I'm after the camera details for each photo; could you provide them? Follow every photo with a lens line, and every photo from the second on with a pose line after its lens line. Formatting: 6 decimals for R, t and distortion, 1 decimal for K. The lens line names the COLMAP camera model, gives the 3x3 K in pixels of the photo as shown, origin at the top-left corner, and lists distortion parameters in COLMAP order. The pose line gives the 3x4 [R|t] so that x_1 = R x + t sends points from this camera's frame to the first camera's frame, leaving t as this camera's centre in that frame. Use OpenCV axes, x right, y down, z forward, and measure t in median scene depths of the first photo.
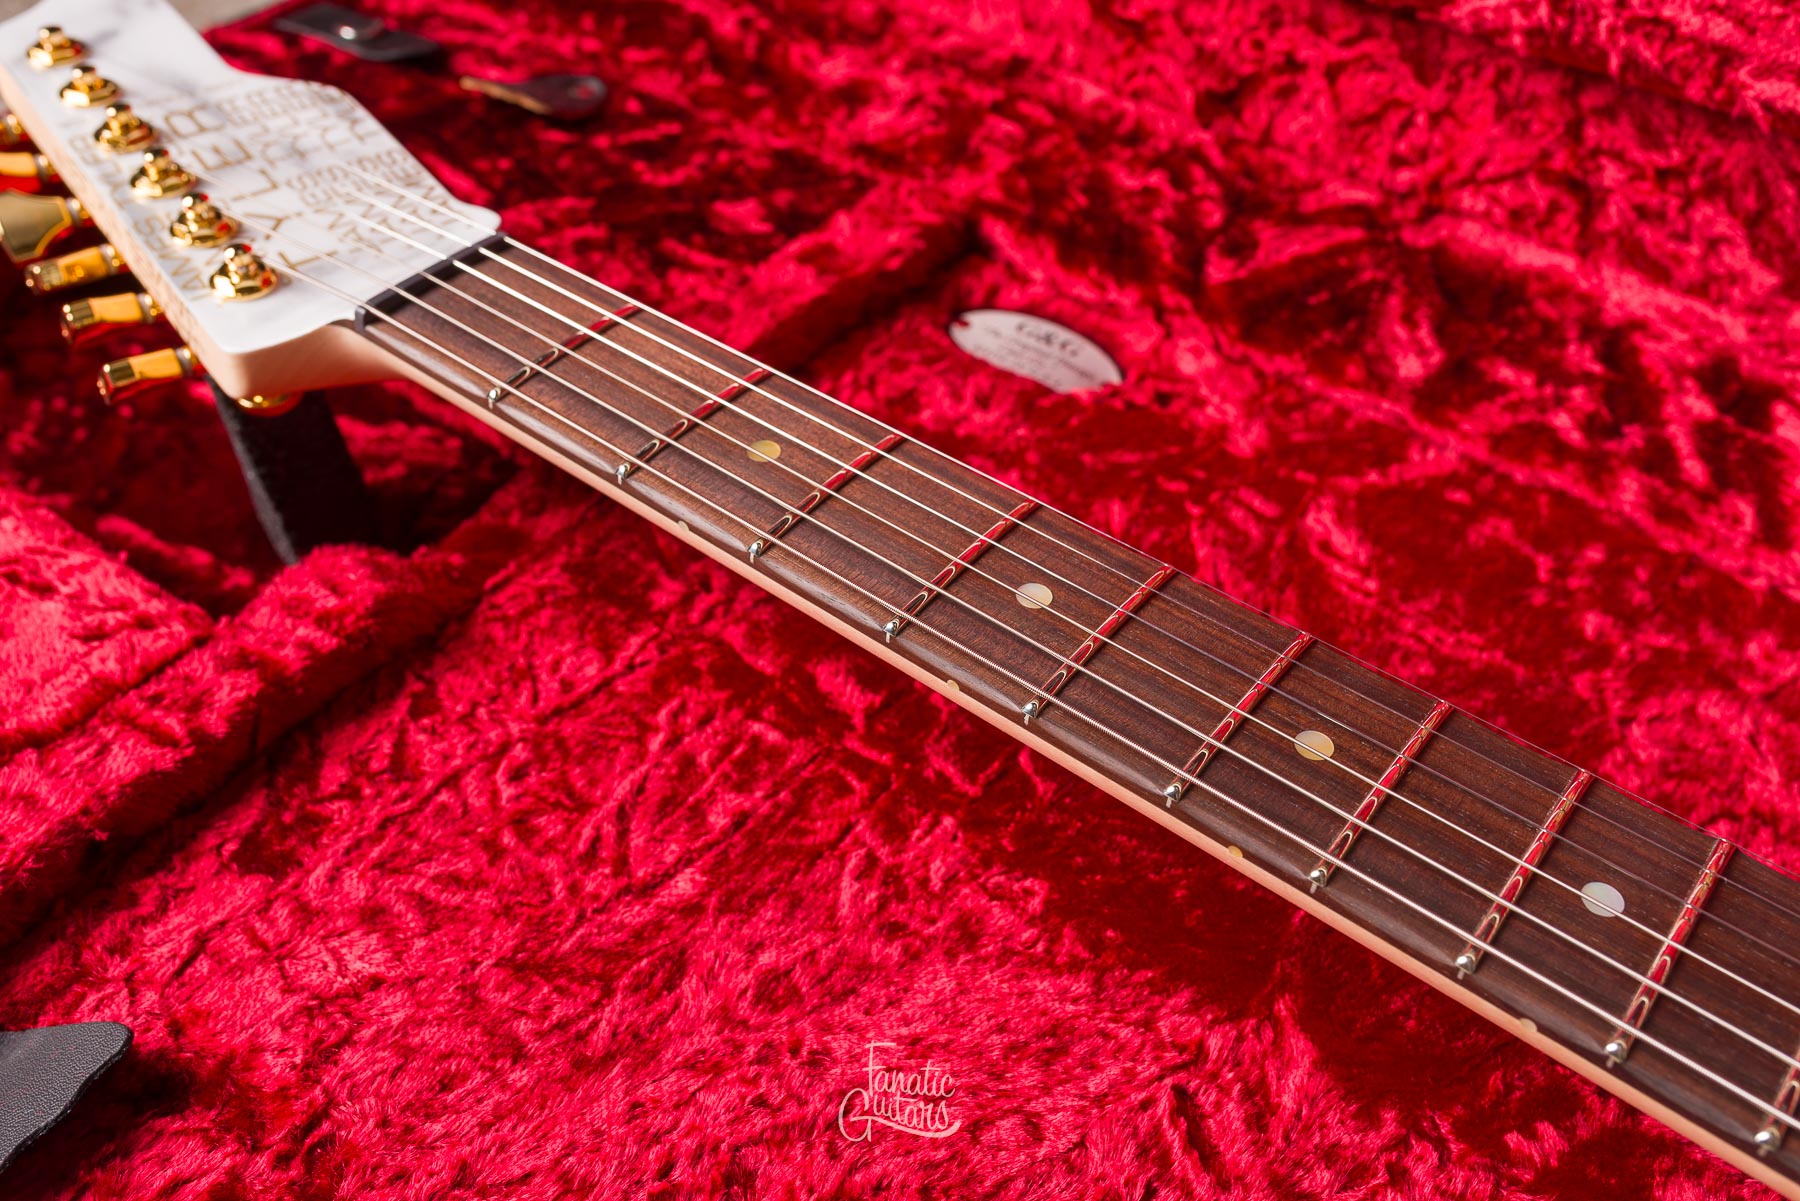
lens RADIAL K [[1805.6, 0, 874.1], [0, 1805.6, 592.6], [0, 0, 1]] dist [0.004710, 0.000000]
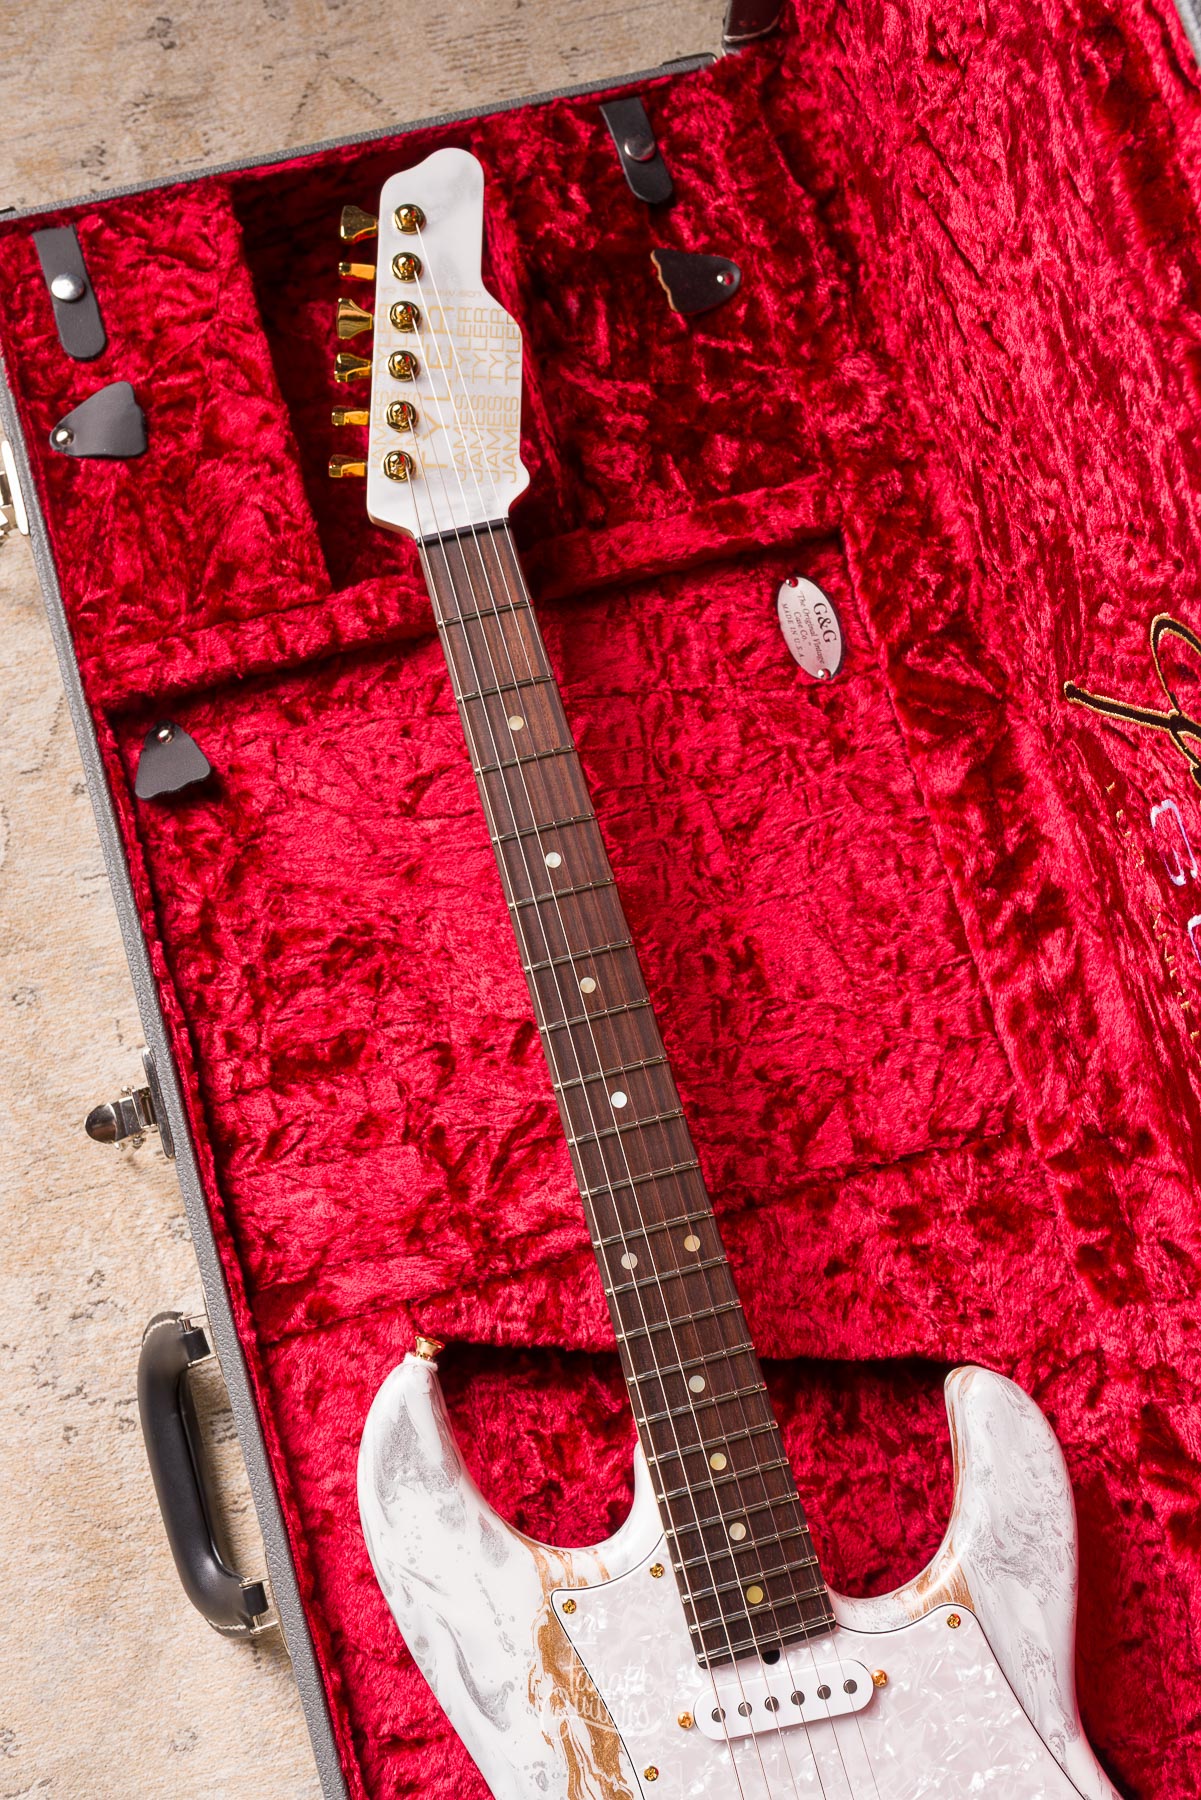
lens RADIAL K [[1805.6, 0, 591.9], [0, 1805.6, 856.9], [0, 0, 1]] dist [0.004710, 0.000000]
pose [[0.794798, 0.595414, -0.117380, 0.289031], [-0.423481, 0.682685, 0.595487, -1.038422], [0.434695, -0.423584, 0.794744, -0.632584]]
